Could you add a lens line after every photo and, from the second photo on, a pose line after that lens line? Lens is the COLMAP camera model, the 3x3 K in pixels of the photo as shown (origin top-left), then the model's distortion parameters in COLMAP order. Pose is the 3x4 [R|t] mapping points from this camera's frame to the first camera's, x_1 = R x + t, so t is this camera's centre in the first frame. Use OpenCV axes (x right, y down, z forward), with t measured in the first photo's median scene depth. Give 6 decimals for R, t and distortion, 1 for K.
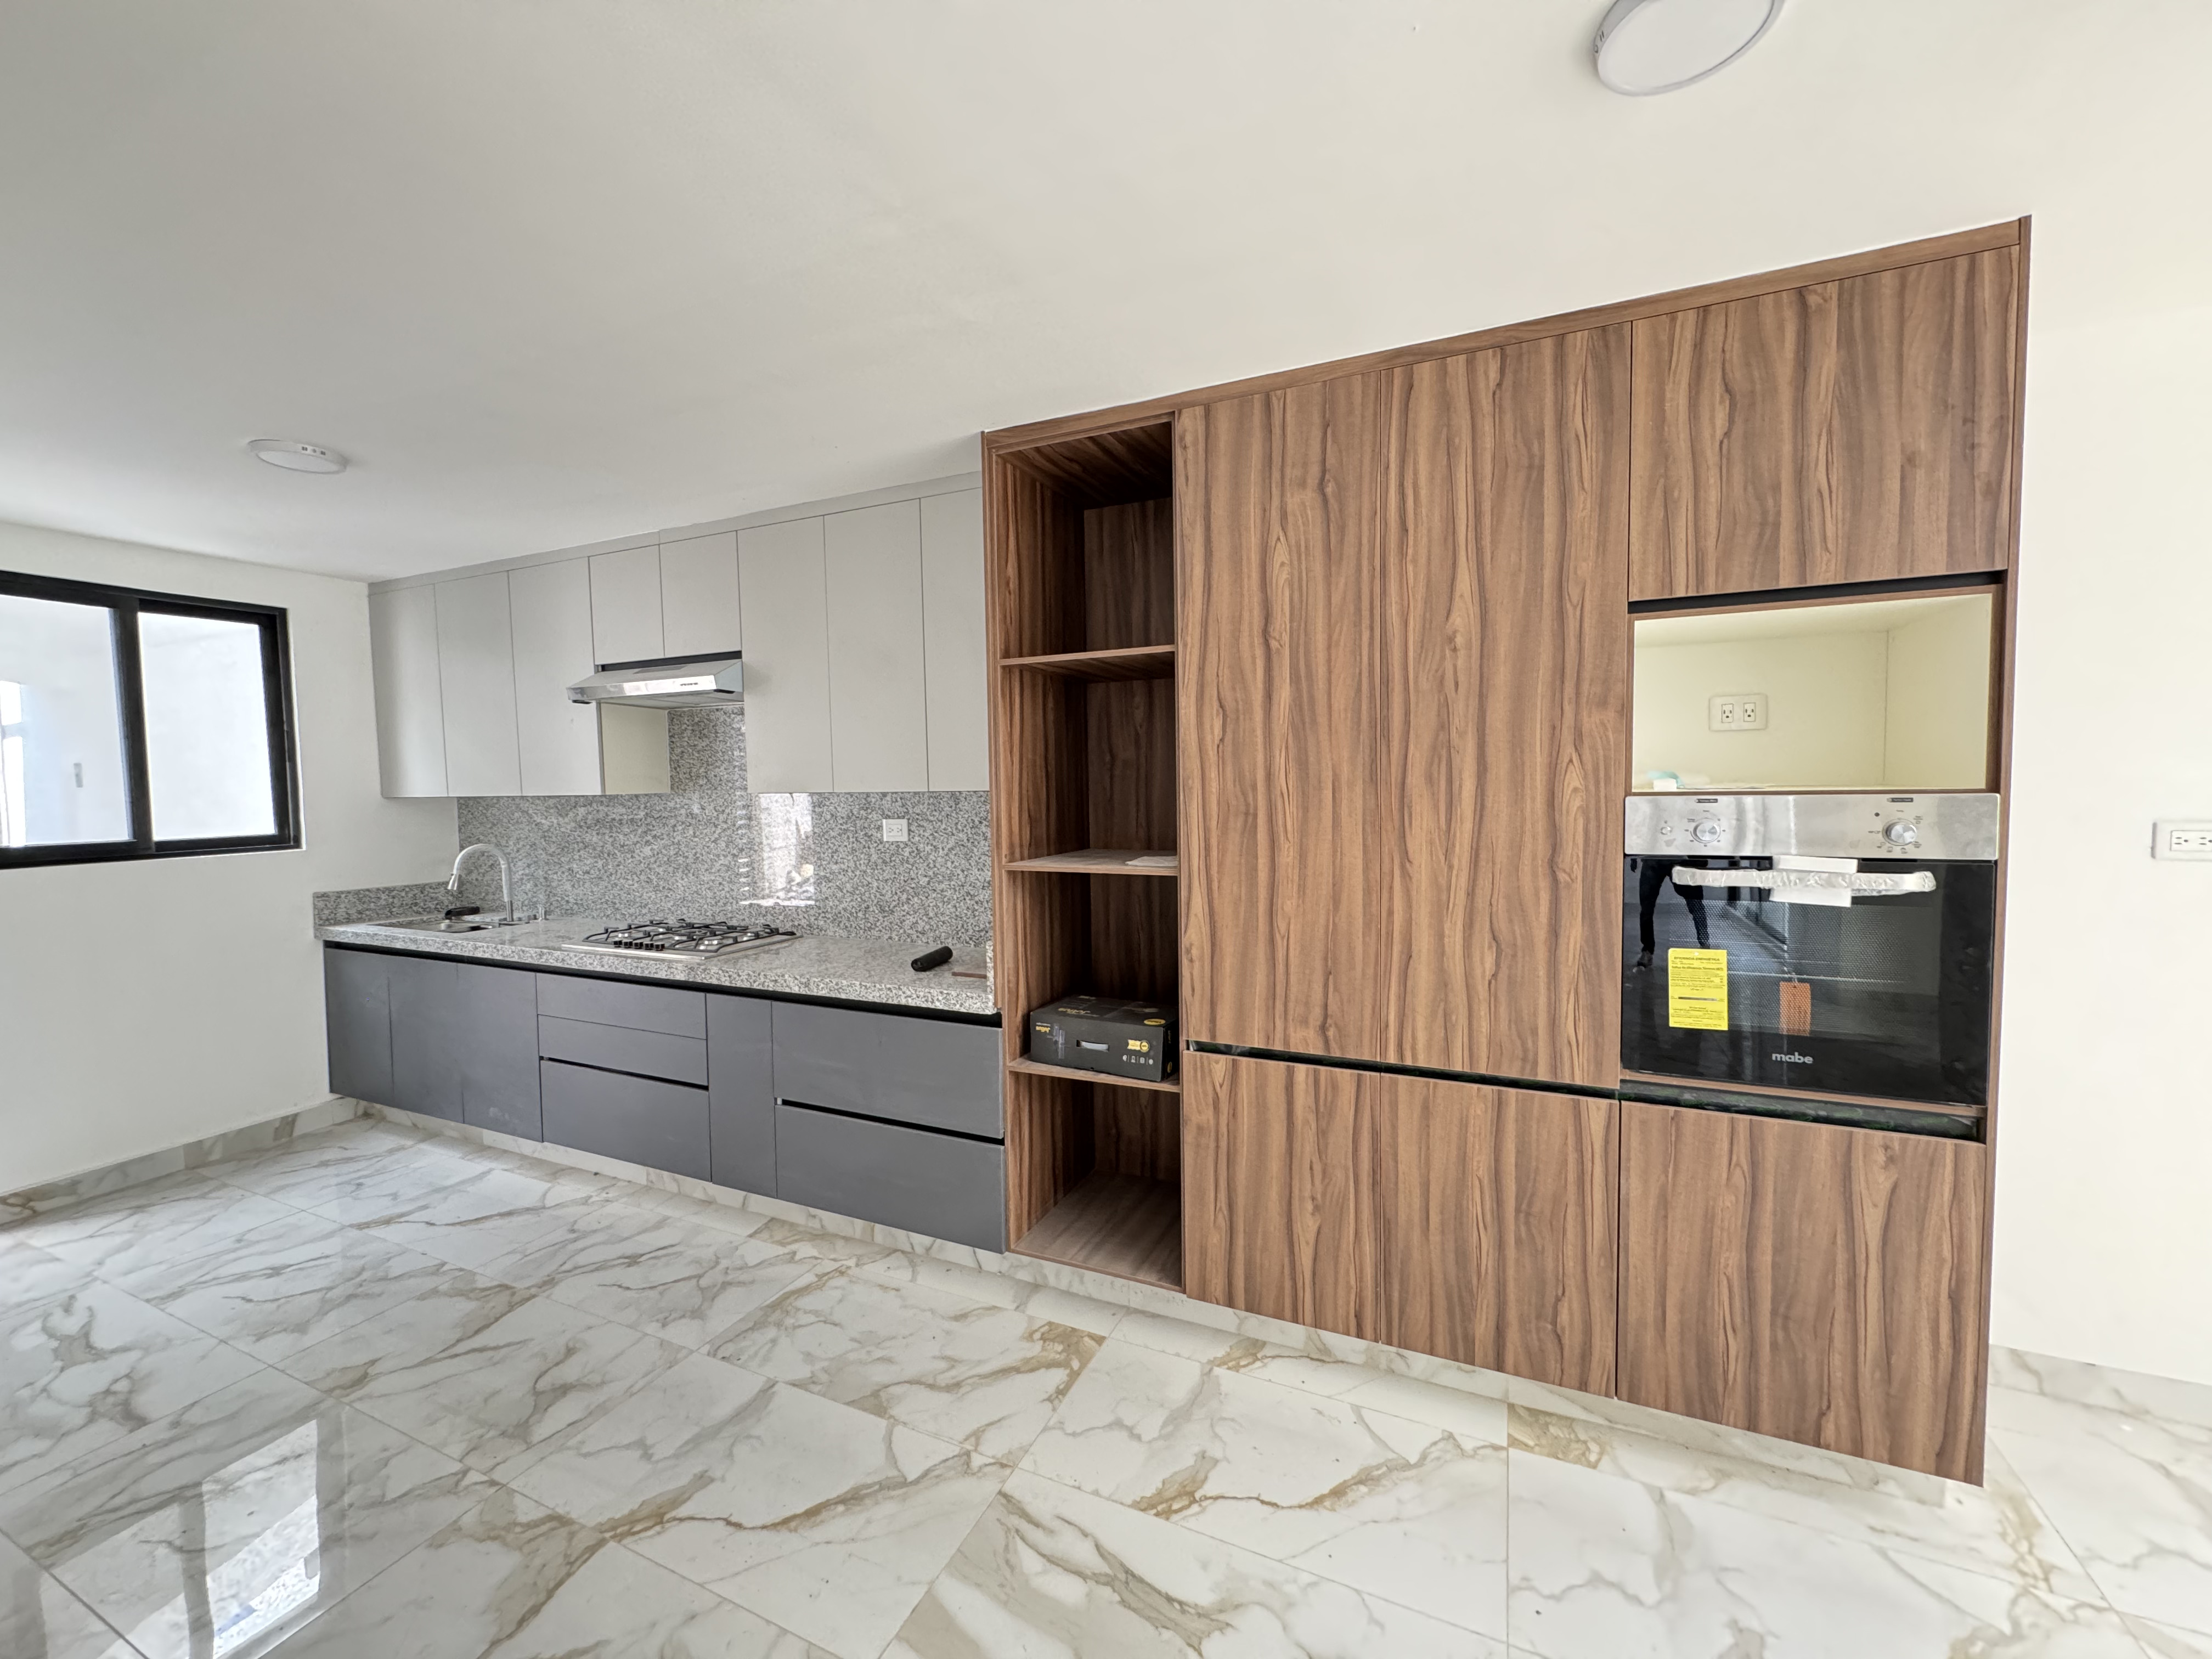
lens RADIAL K [[889.5, 0, 1101.5], [0, 889.5, 824.6], [0, 0, 1]] dist [-0.003240, 0.000447]
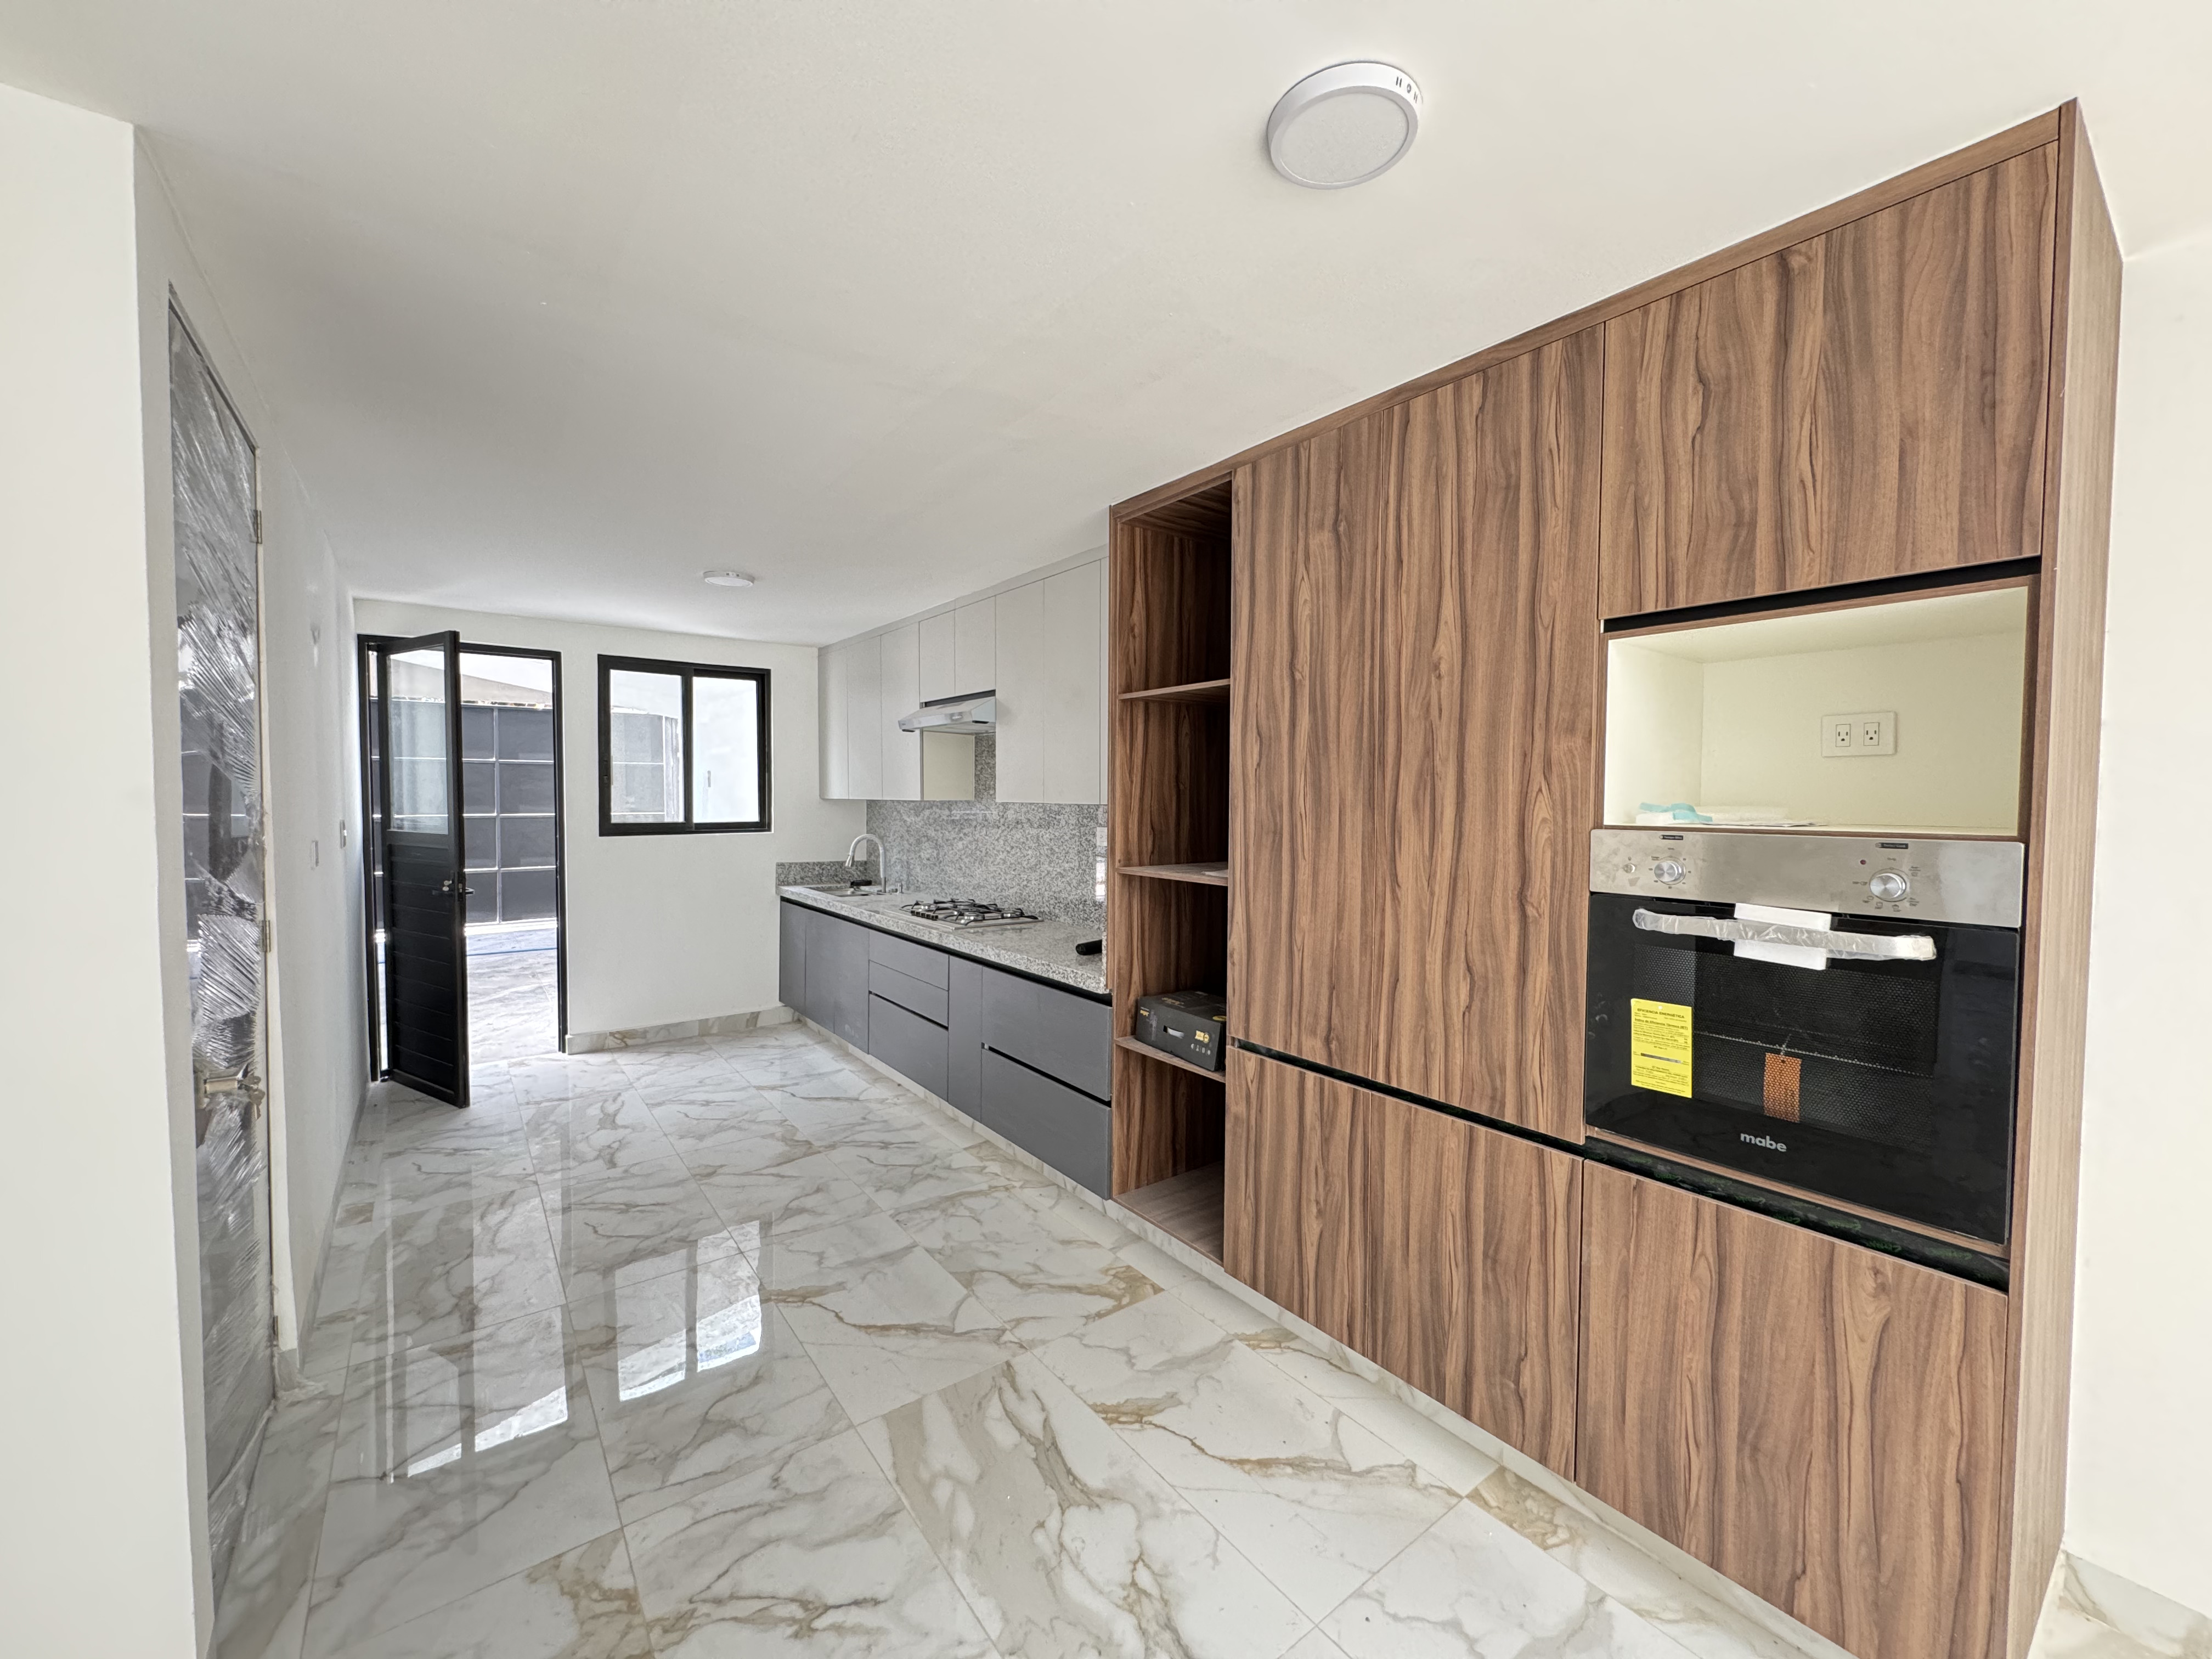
lens RADIAL K [[889.5, 0, 1101.5], [0, 889.5, 824.6], [0, 0, 1]] dist [-0.003240, 0.000447]
pose [[0.876768, 0.038330, -0.479383, 0.555630], [-0.045584, 0.998954, -0.003499, -0.009500], [0.478748, 0.024920, 0.877599, -0.057415]]
